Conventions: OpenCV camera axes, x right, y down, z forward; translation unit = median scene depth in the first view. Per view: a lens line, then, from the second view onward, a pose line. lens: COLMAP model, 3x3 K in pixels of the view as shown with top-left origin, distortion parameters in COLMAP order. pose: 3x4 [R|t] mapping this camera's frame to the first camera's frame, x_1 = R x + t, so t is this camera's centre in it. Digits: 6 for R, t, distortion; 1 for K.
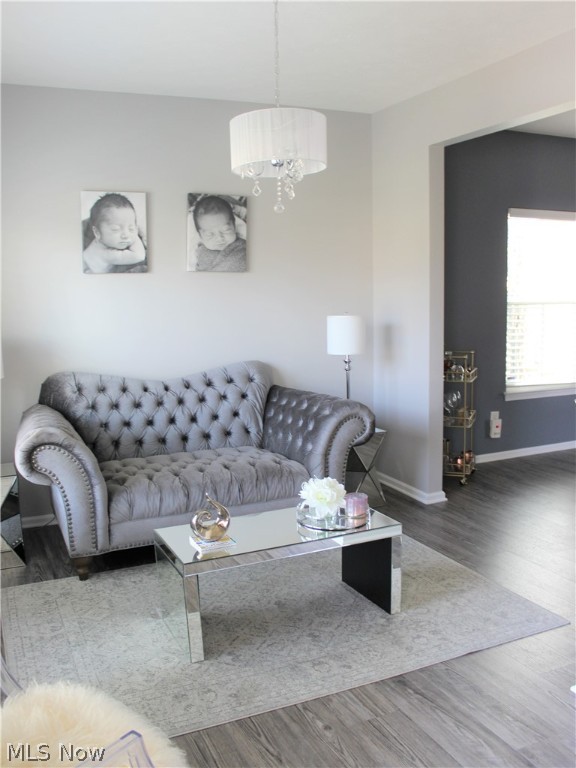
lens RADIAL K [[748.6, 0, 287.9], [0, 748.6, 381.9], [0, 0, 1]] dist [-0.113424, 0.000000]
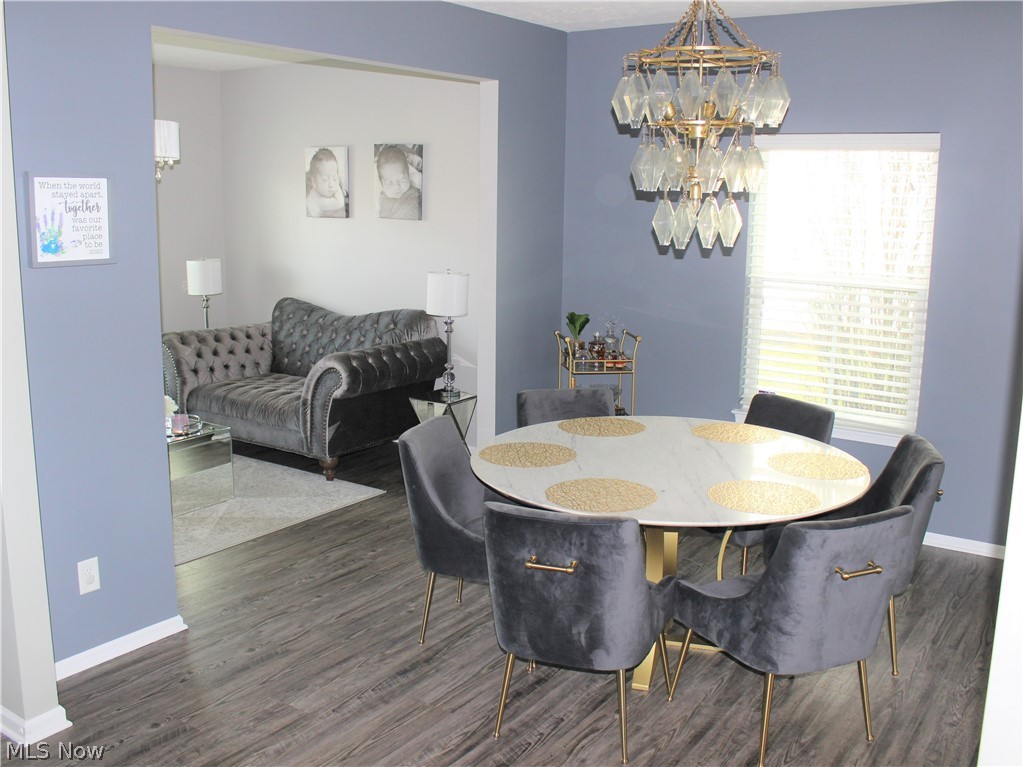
lens RADIAL K [[997.2, 0, 511.4], [0, 997.2, 384.9], [0, 0, 1]] dist [-0.113424, 0.000000]
pose [[0.490140, 0.179711, -0.852917, 1.224863], [-0.136204, 0.982286, 0.128698, -0.124873], [0.860936, 0.053091, 0.505935, 0.471620]]
